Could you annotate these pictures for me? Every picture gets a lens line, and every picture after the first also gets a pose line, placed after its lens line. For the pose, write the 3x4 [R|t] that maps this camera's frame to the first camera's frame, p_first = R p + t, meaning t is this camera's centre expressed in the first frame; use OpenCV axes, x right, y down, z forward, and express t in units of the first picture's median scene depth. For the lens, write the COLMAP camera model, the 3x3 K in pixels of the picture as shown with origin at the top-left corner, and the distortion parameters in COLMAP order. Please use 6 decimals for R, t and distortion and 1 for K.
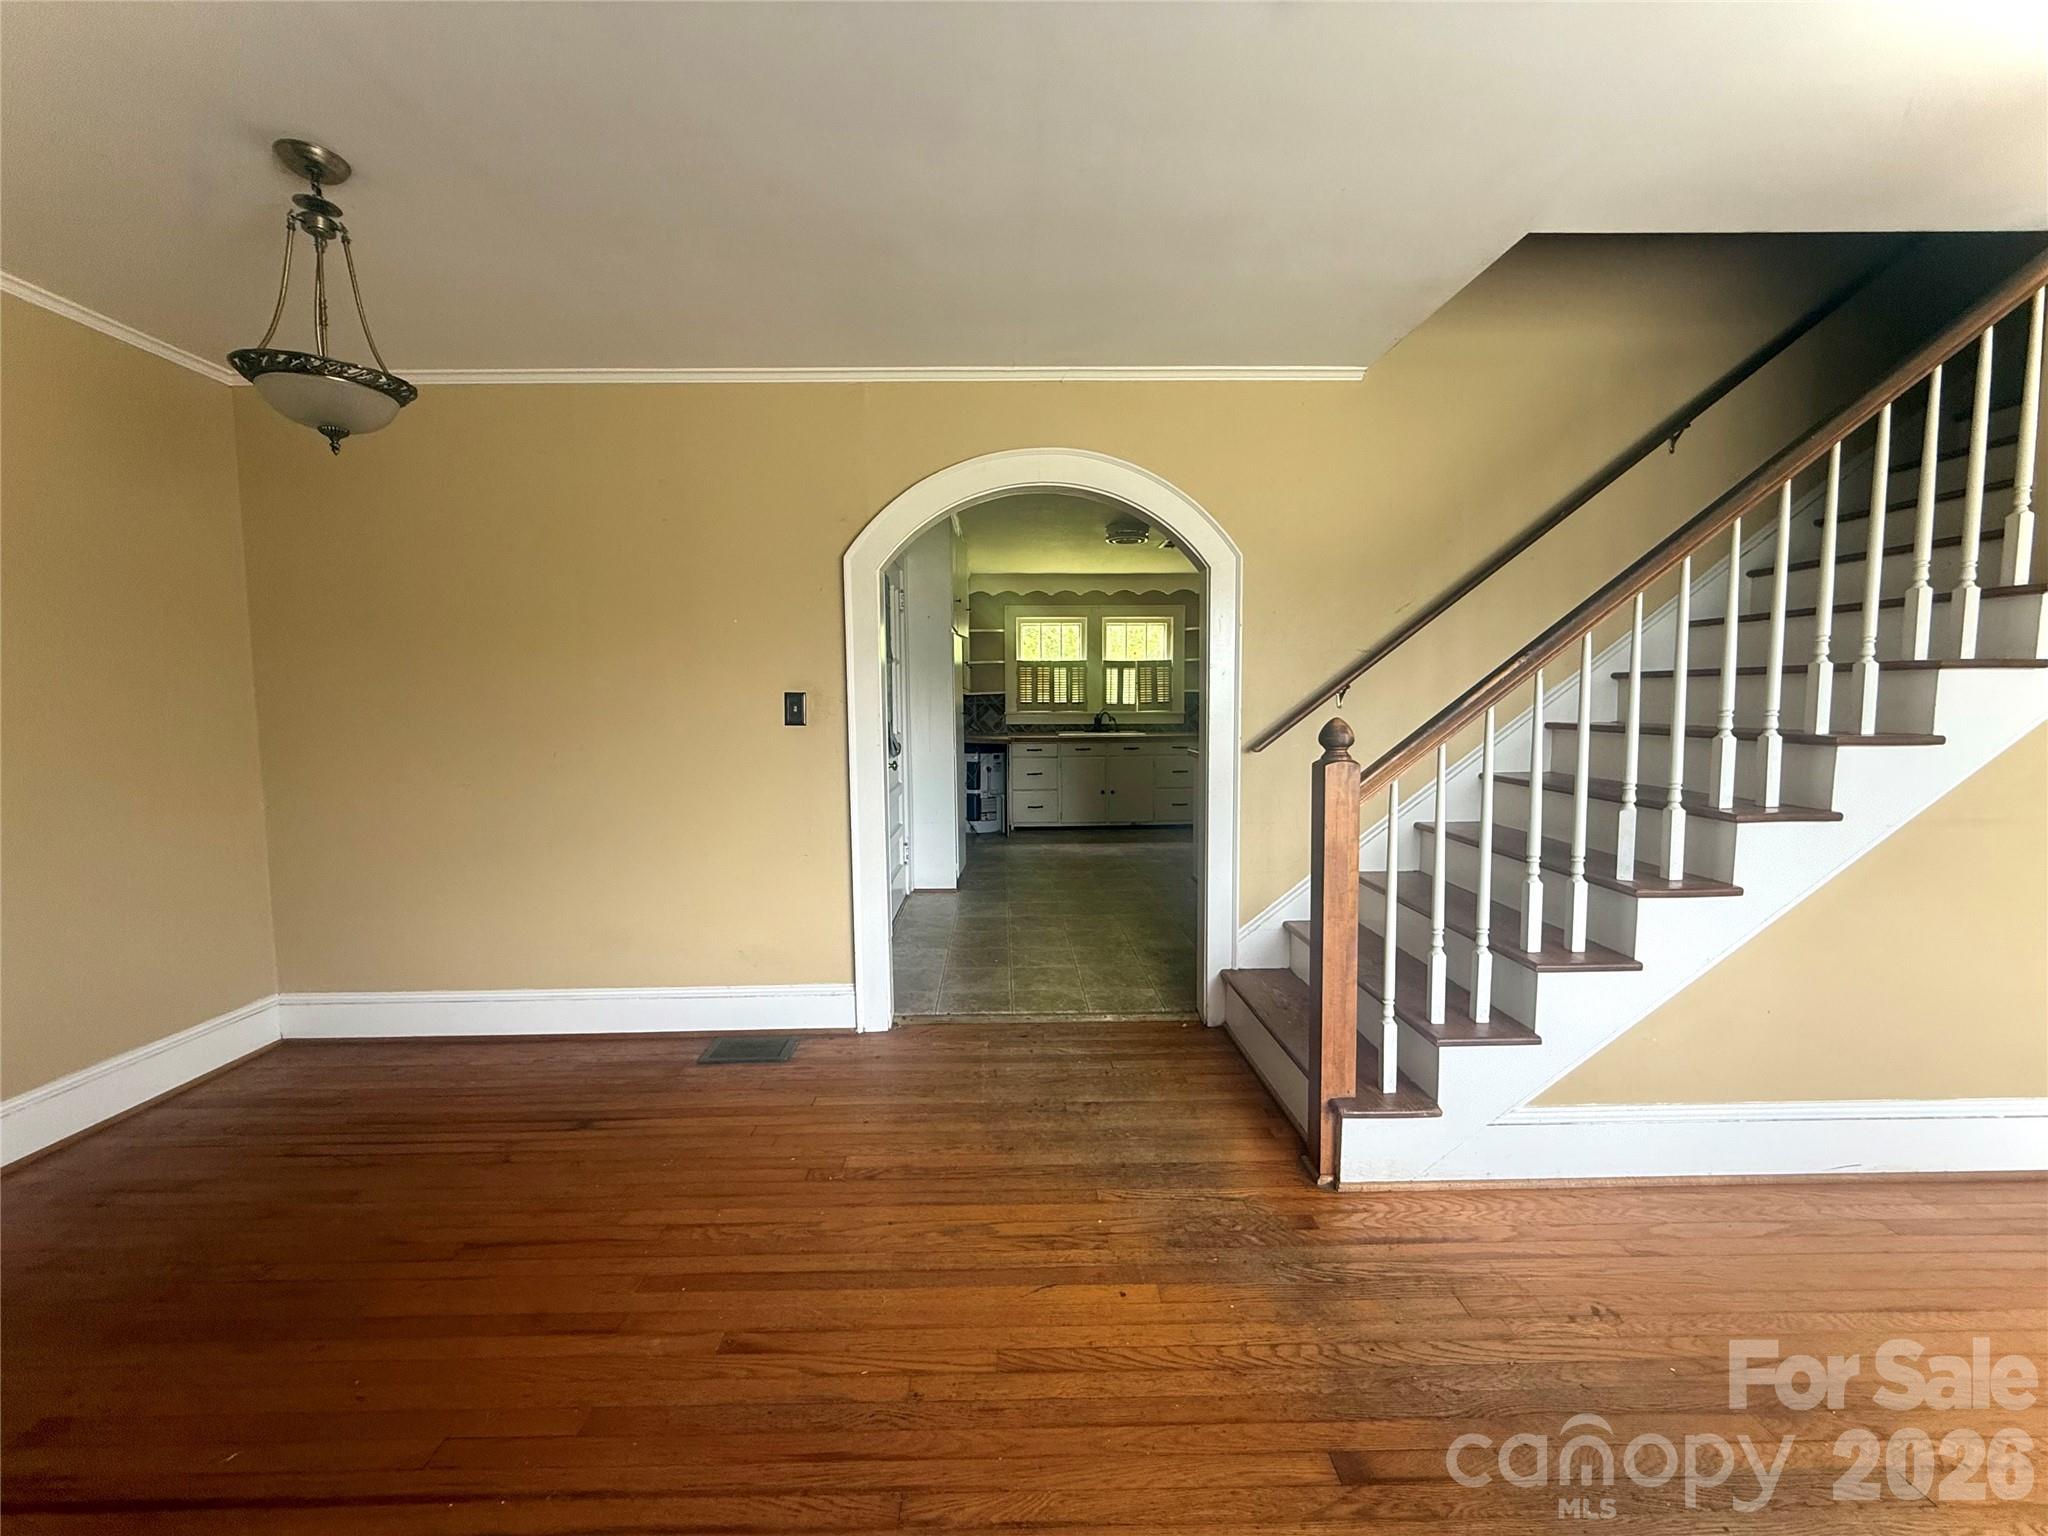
lens RADIAL K [[814.3, 0, 1016.2], [0, 814.3, 766.5], [0, 0, 1]] dist [-0.000539, 0.000514]
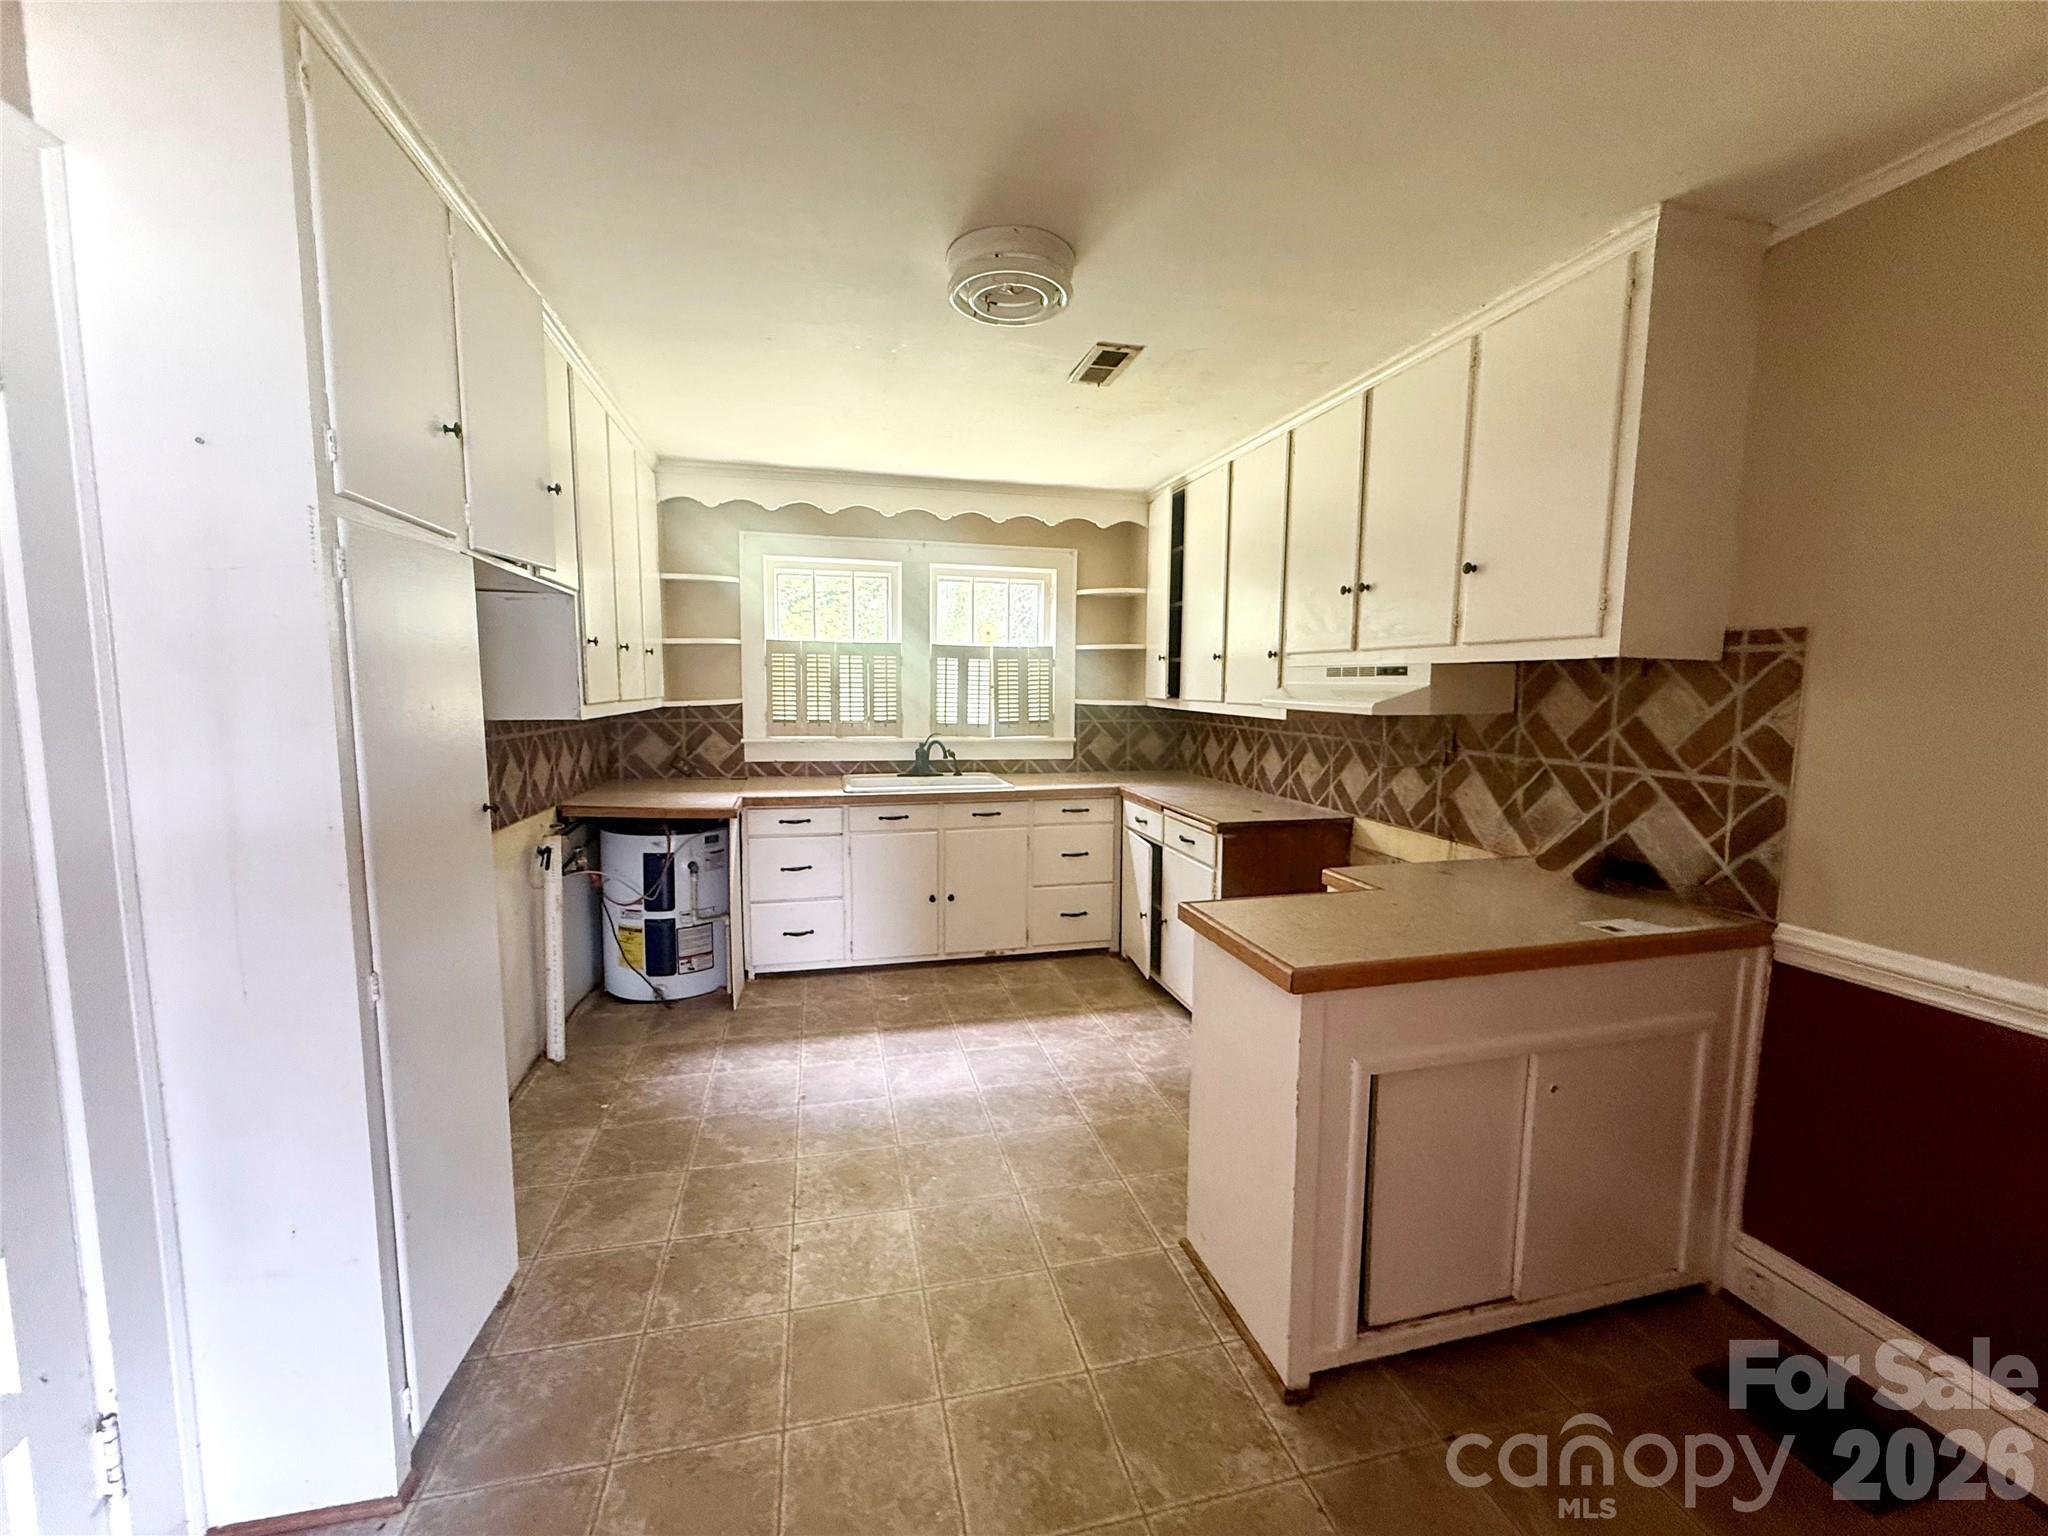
lens RADIAL K [[814.3, 0, 1016.2], [0, 814.3, 766.5], [0, 0, 1]] dist [-0.000539, 0.000514]
pose [[0.976334, -0.004920, 0.216211, 0.158058], [0.000053, 0.999747, 0.022512, -0.217703], [-0.216267, -0.021968, 0.976087, 1.636918]]
